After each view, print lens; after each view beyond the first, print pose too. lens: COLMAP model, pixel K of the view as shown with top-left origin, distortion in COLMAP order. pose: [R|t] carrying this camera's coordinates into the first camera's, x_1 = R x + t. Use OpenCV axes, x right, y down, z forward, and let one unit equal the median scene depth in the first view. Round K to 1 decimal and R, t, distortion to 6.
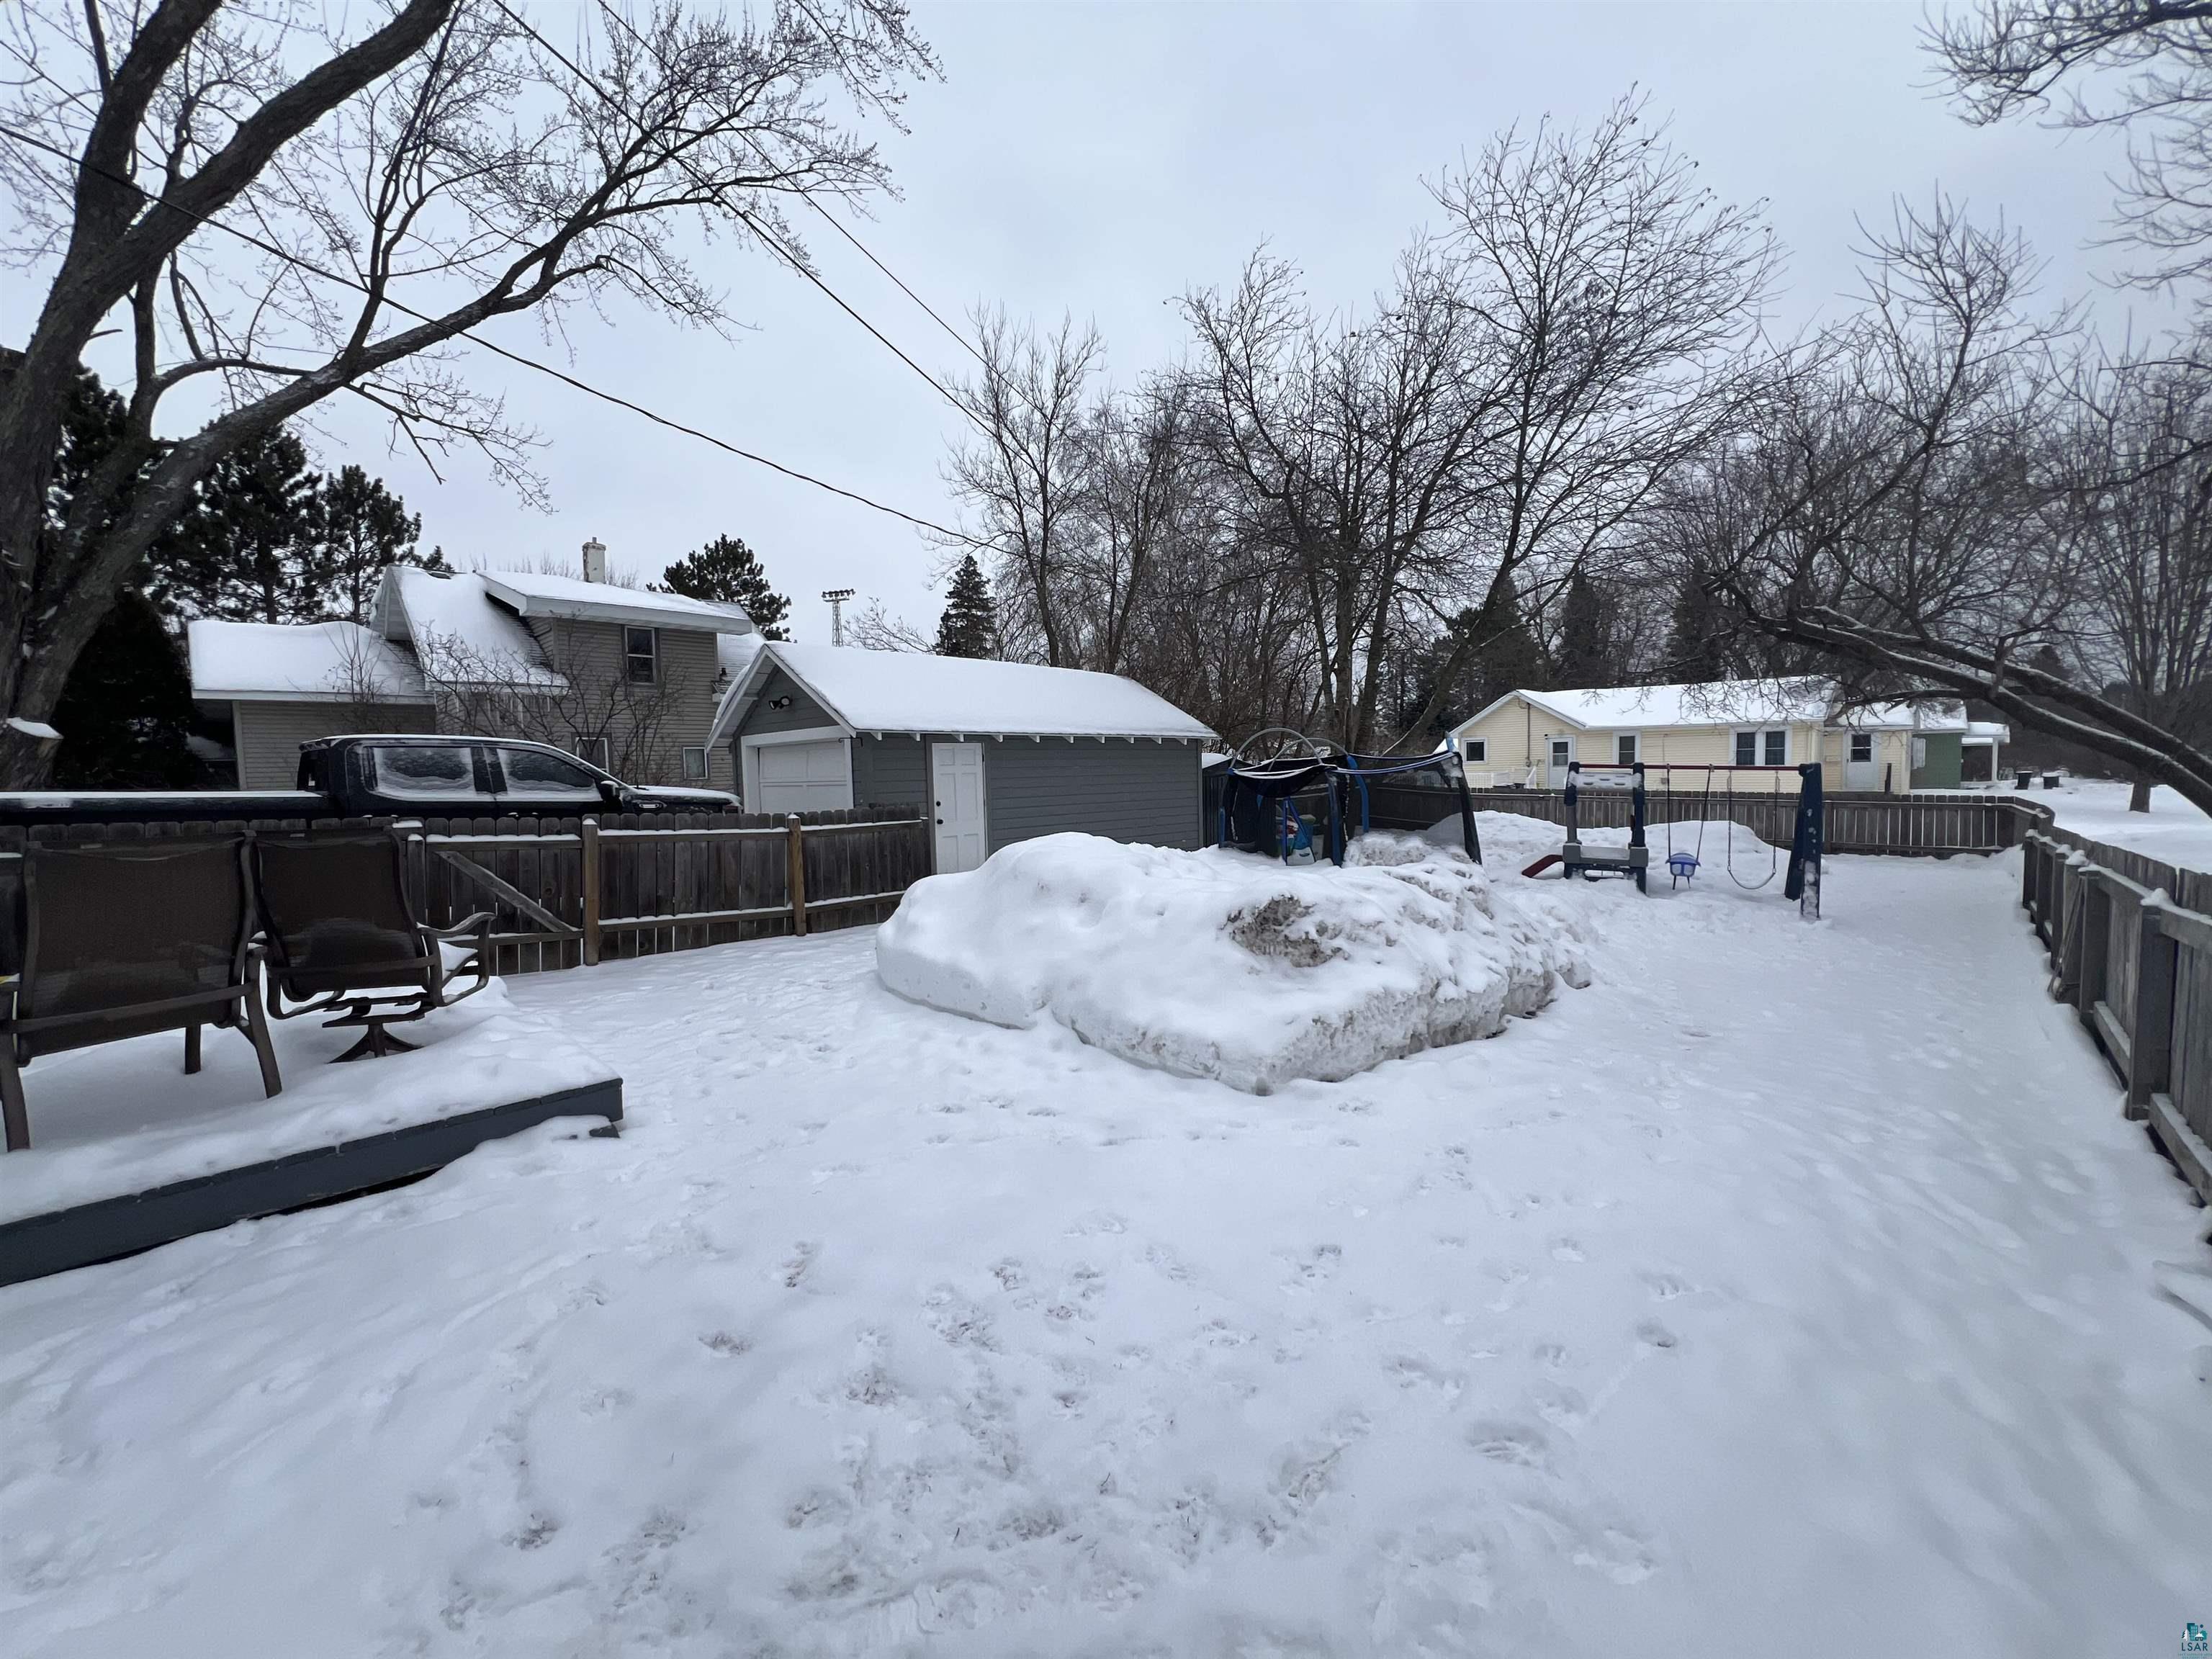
lens RADIAL K [[876.4, 0, 1101.7], [0, 876.4, 826.6], [0, 0, 1]] dist [-0.003347, -0.000260]
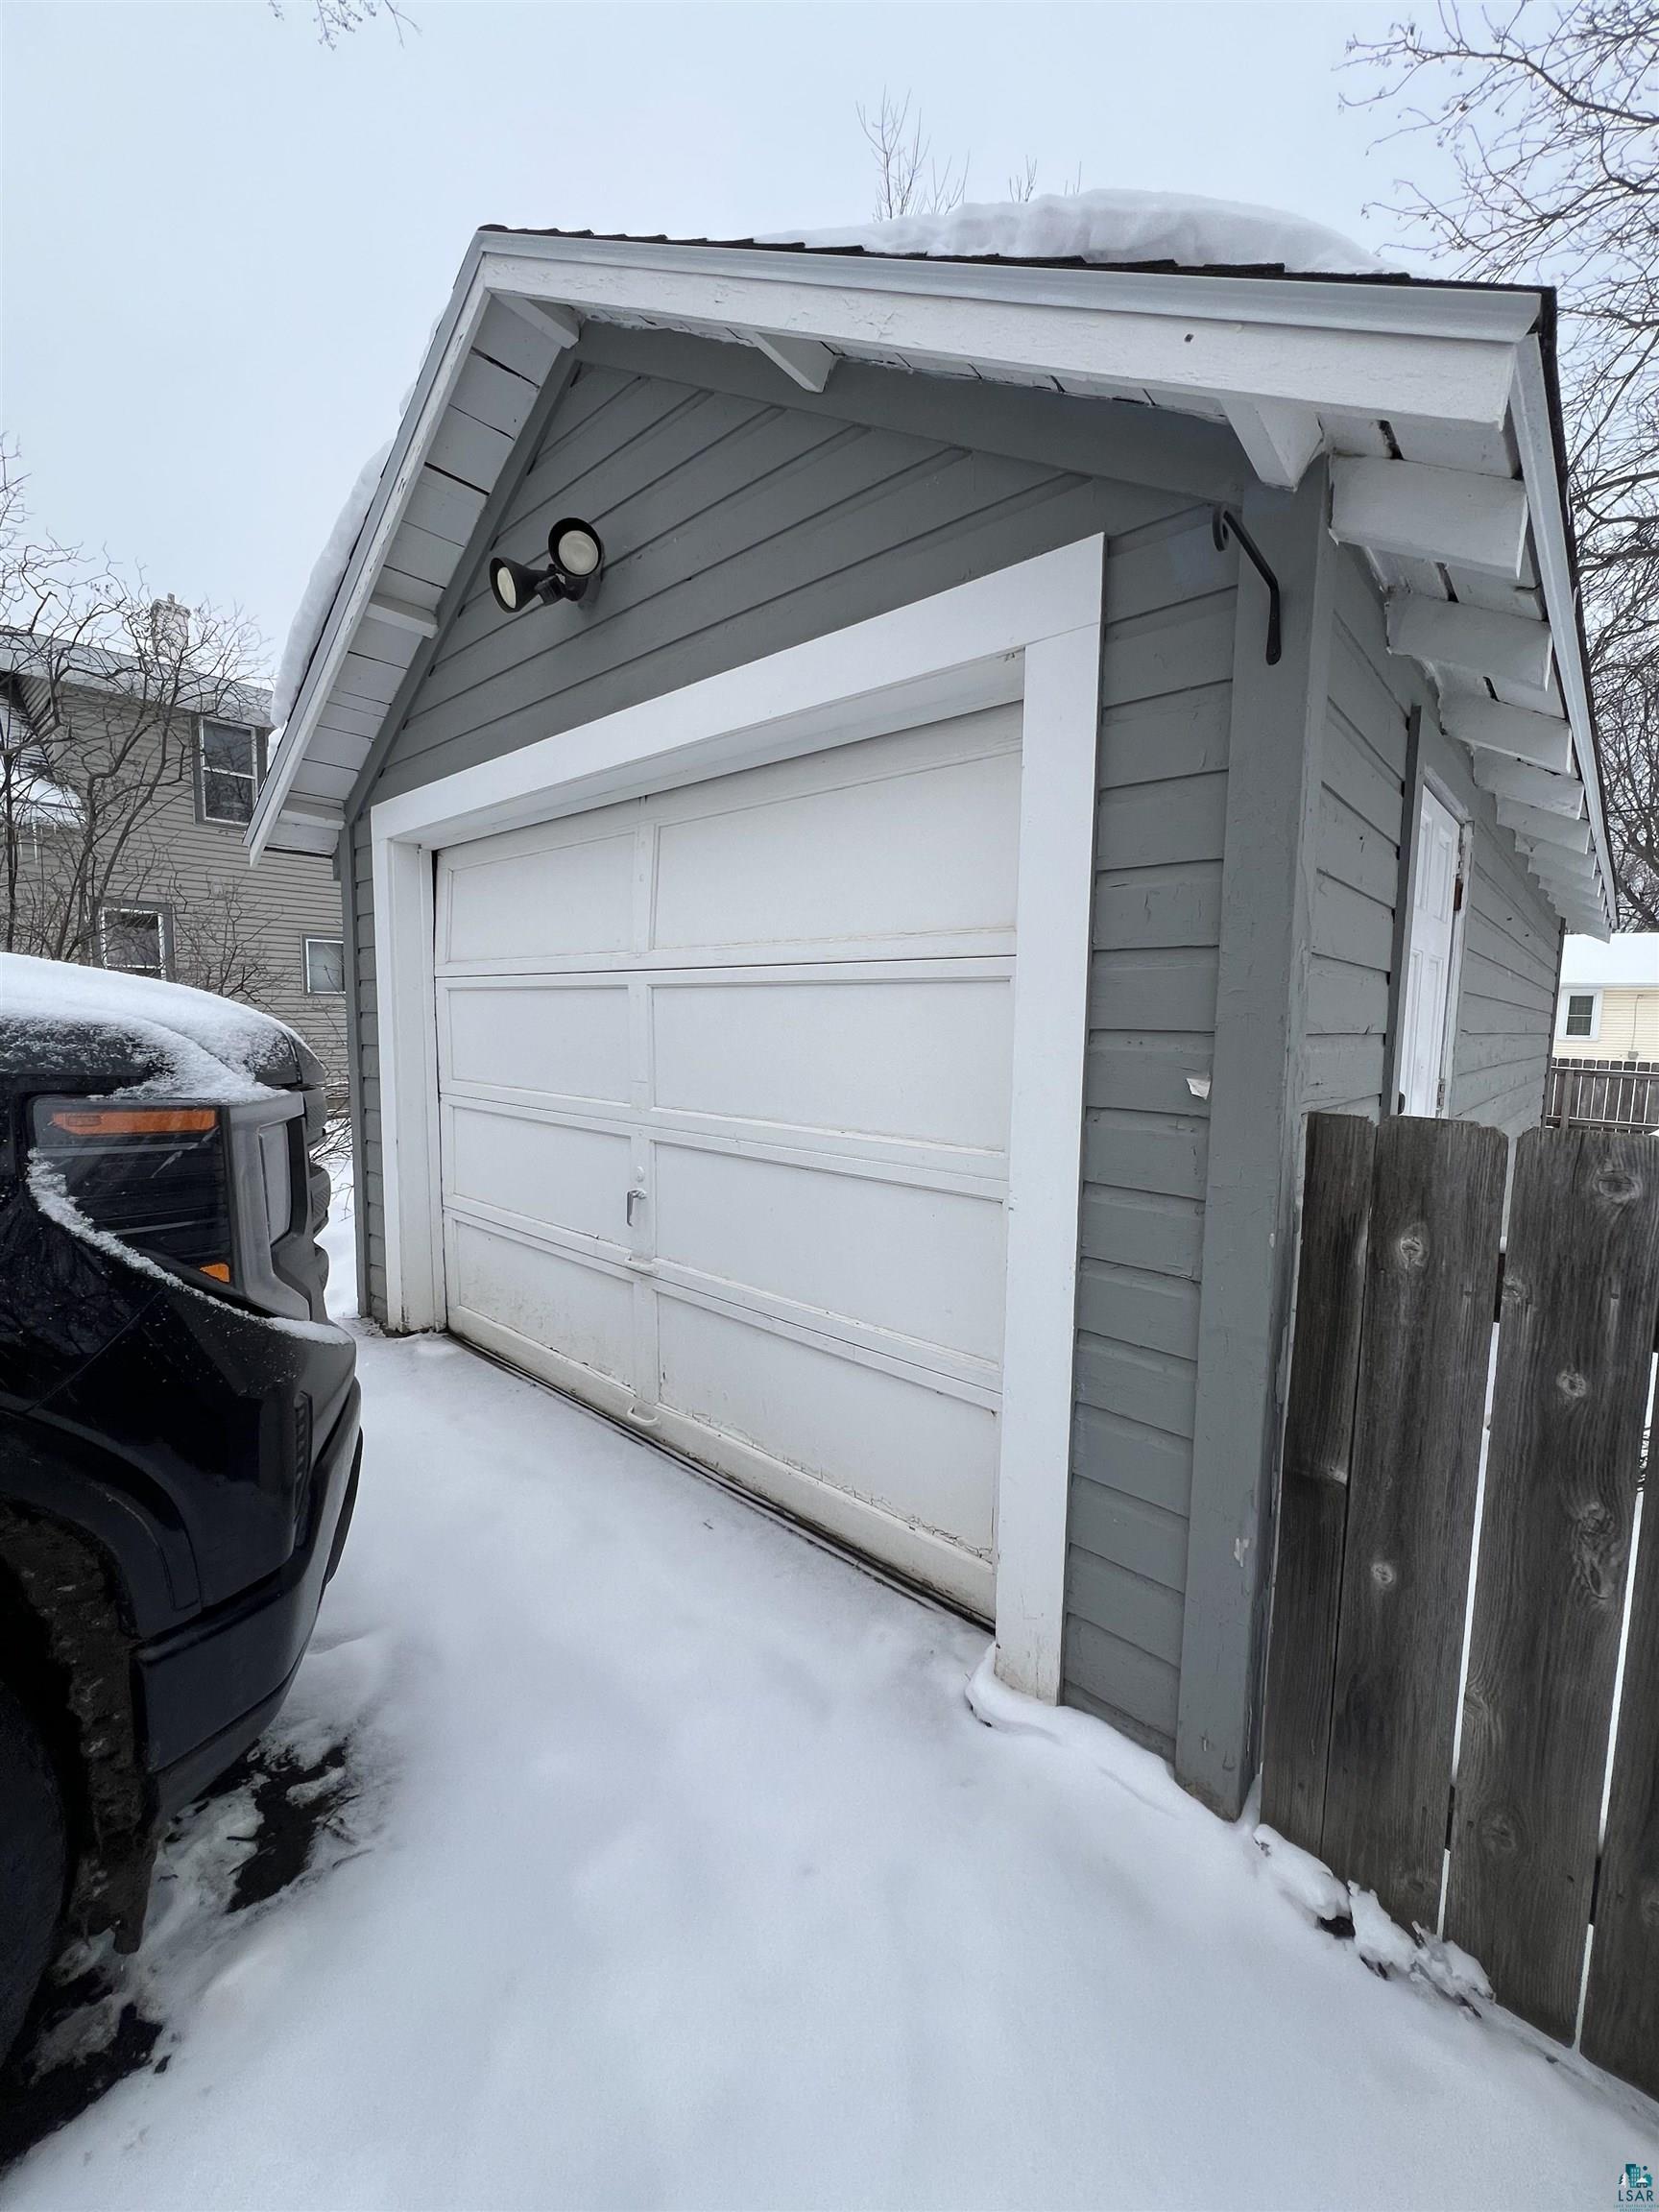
lens RADIAL K [[884.9, 0, 829.5], [0, 884.9, 1106.0], [0, 0, 1]] dist [-0.000776, -0.000181]
pose [[0.998148, 0.037745, 0.047701, -0.213579], [-0.039549, 0.998515, 0.037463, -0.018773], [-0.046216, -0.039280, 0.998159, 0.549141]]
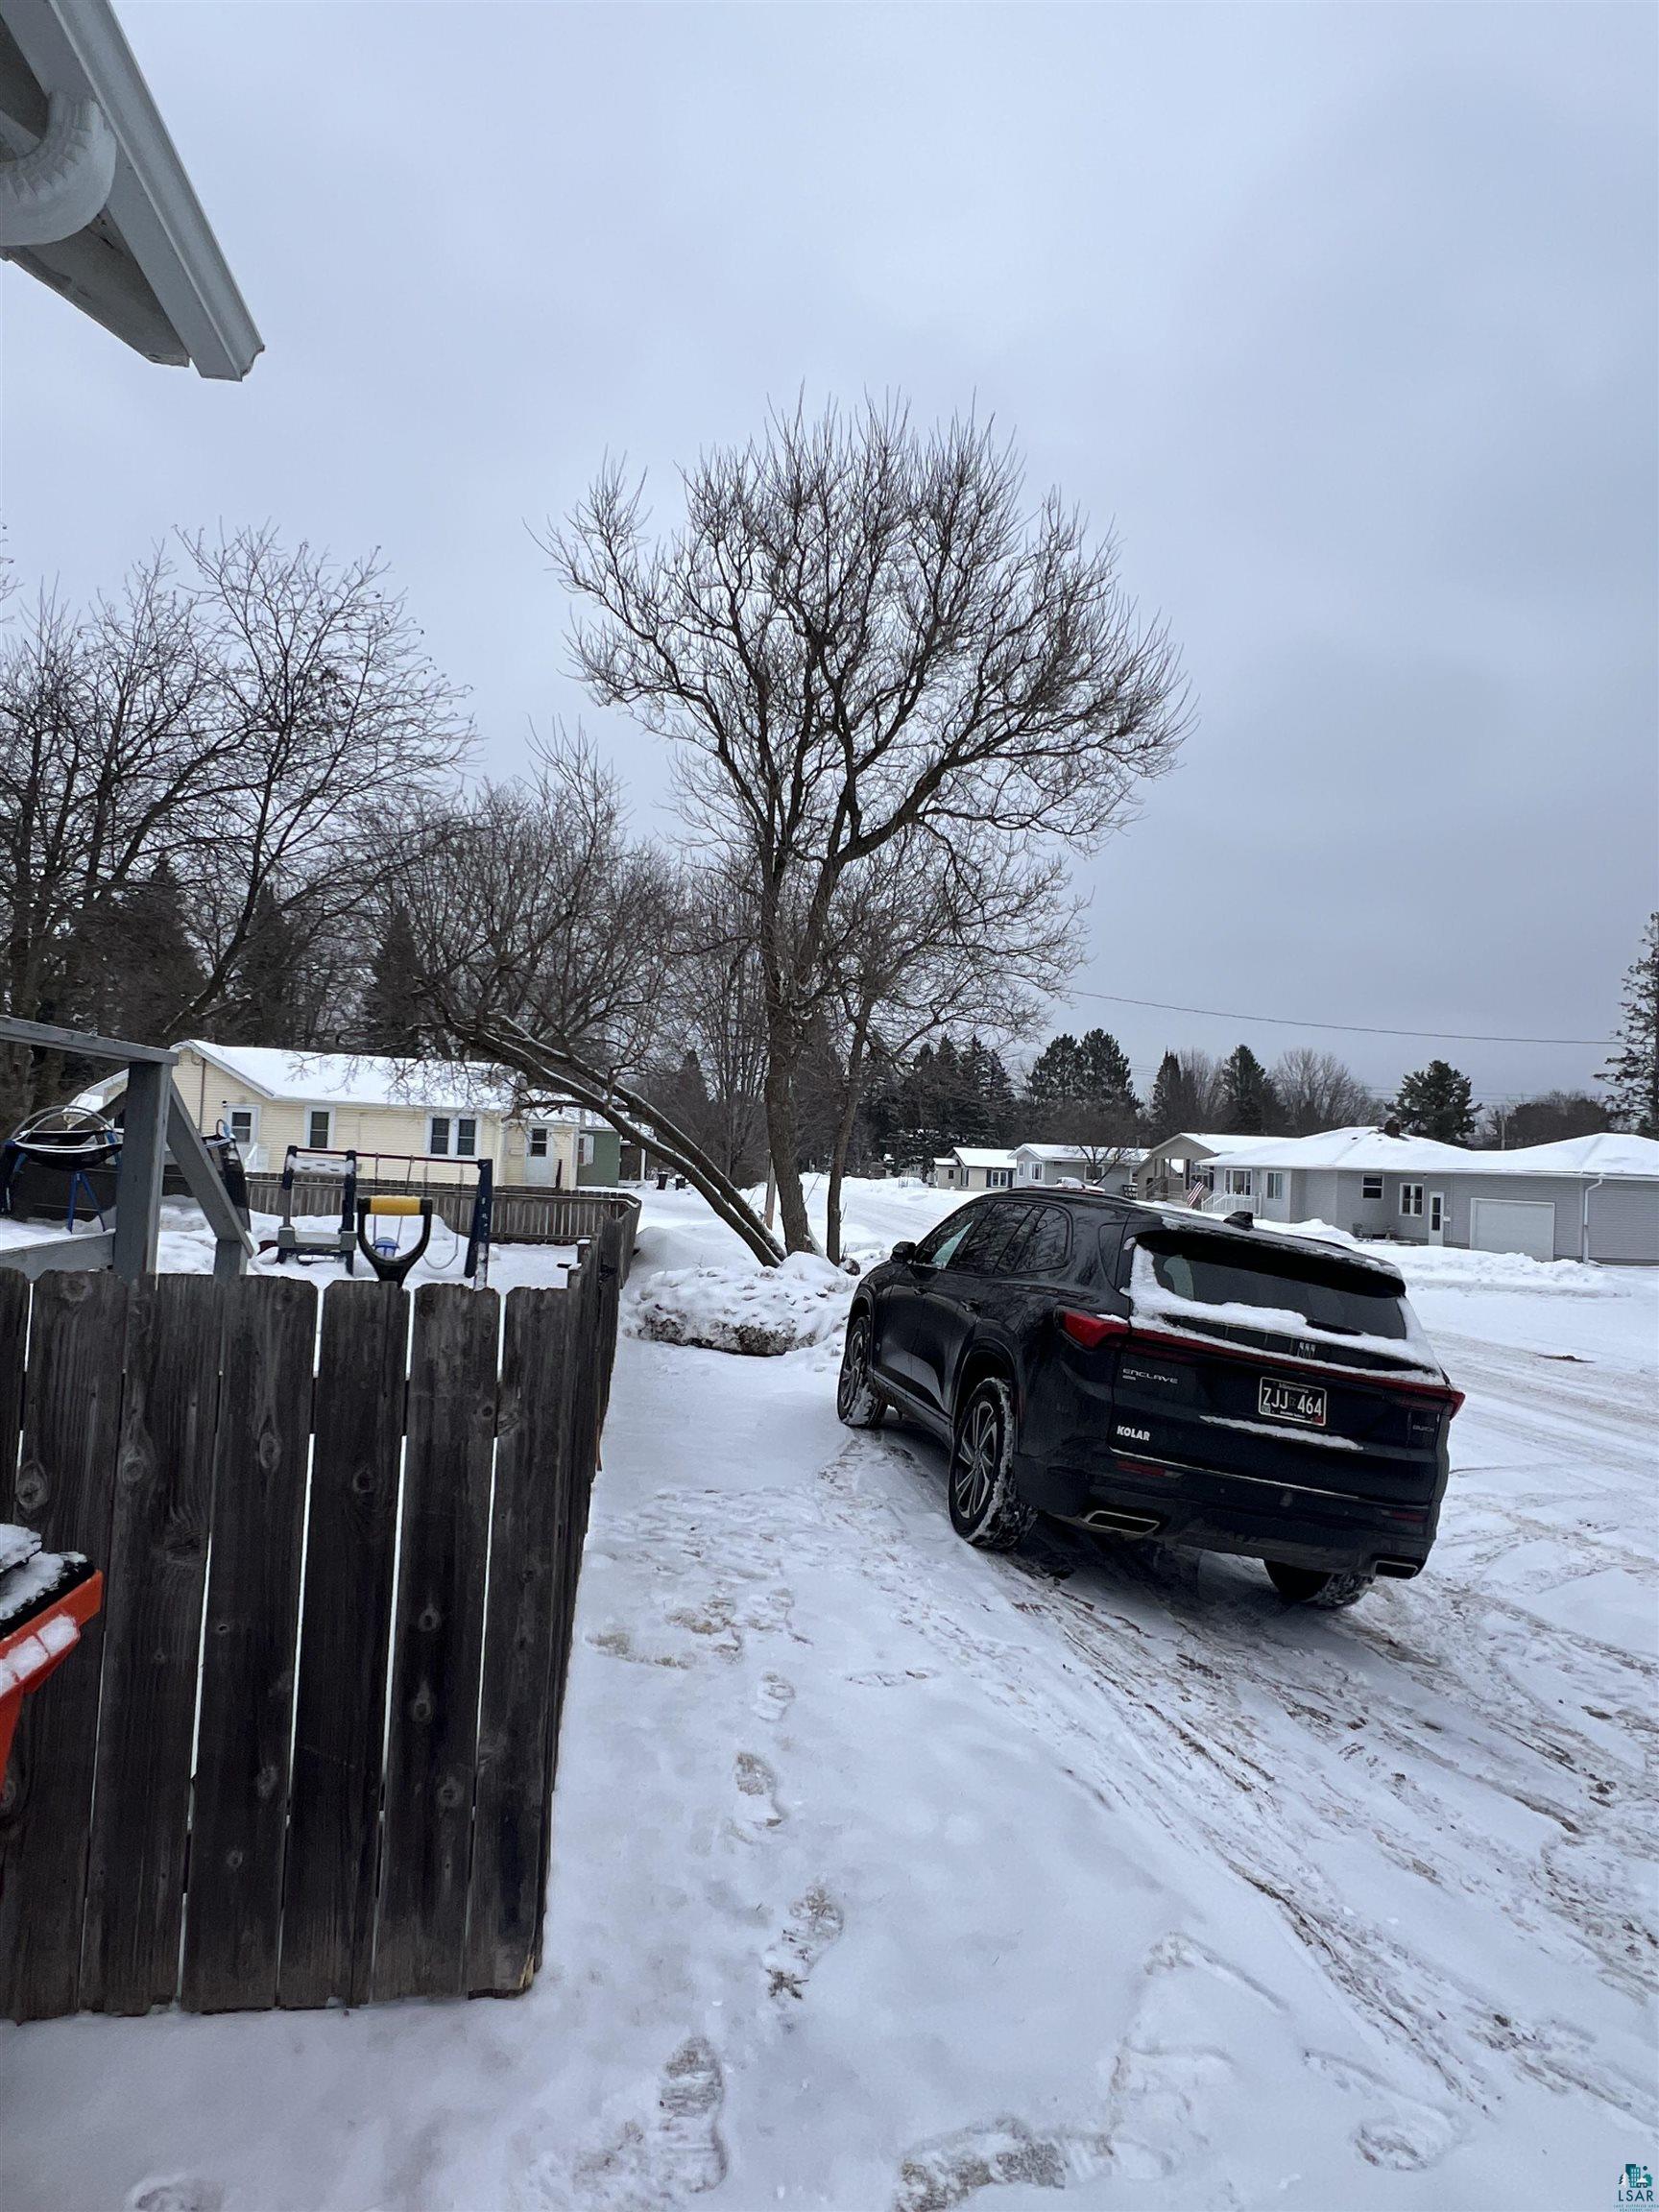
lens RADIAL K [[1314.2, 0, 829.5], [0, 1314.2, 1106.0], [0, 0, 1]] dist [0.007178, 0.000435]
pose [[0.603160, 0.080321, 0.793566, -0.202265], [-0.007729, 0.995459, -0.094881, 0.013111], [-0.797583, 0.051095, 0.601041, -0.276647]]
